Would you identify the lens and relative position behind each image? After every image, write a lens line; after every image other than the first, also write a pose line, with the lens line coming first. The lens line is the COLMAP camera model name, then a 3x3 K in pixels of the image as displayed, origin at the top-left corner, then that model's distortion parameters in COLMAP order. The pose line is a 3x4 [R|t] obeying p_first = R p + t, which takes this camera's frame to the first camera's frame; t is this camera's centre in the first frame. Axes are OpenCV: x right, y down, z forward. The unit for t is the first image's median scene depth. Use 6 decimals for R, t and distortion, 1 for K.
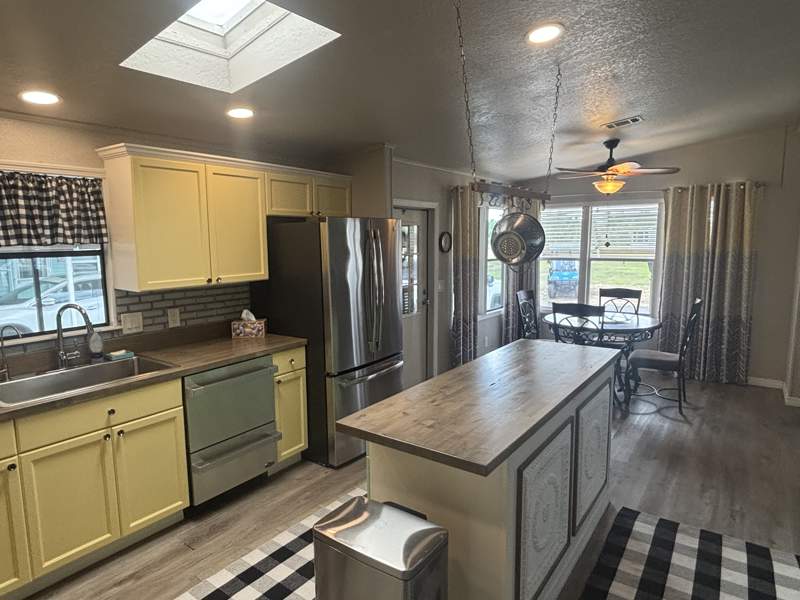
lens RADIAL K [[482.4, 0, 399.9], [0, 482.4, 296.0], [0, 0, 1]] dist [0.021834, -0.015677]
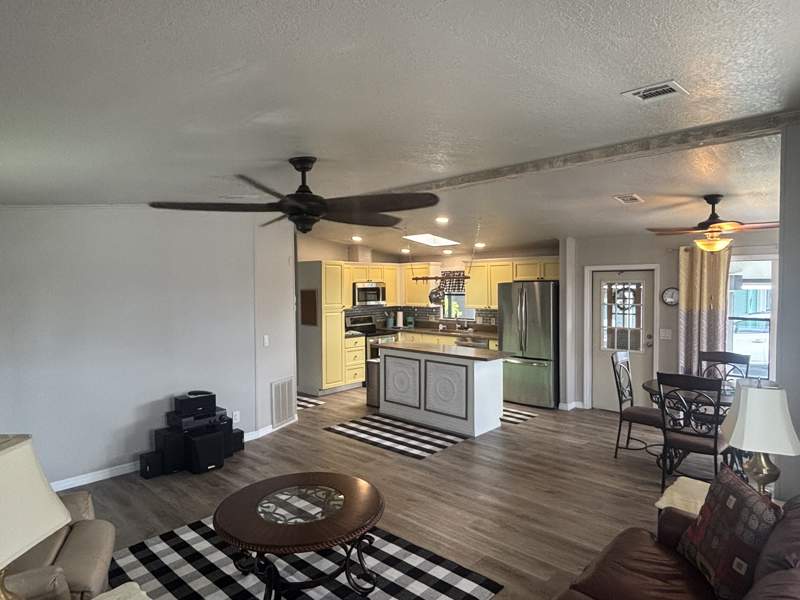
lens RADIAL K [[482.4, 0, 393.7], [0, 482.4, 294.5], [0, 0, 1]] dist [0.021834, -0.015677]
pose [[-0.124665, 0.037493, -0.991490, 1.437409], [-0.107923, 0.992844, 0.051114, -0.114923], [0.986312, 0.113376, -0.119727, 0.532247]]
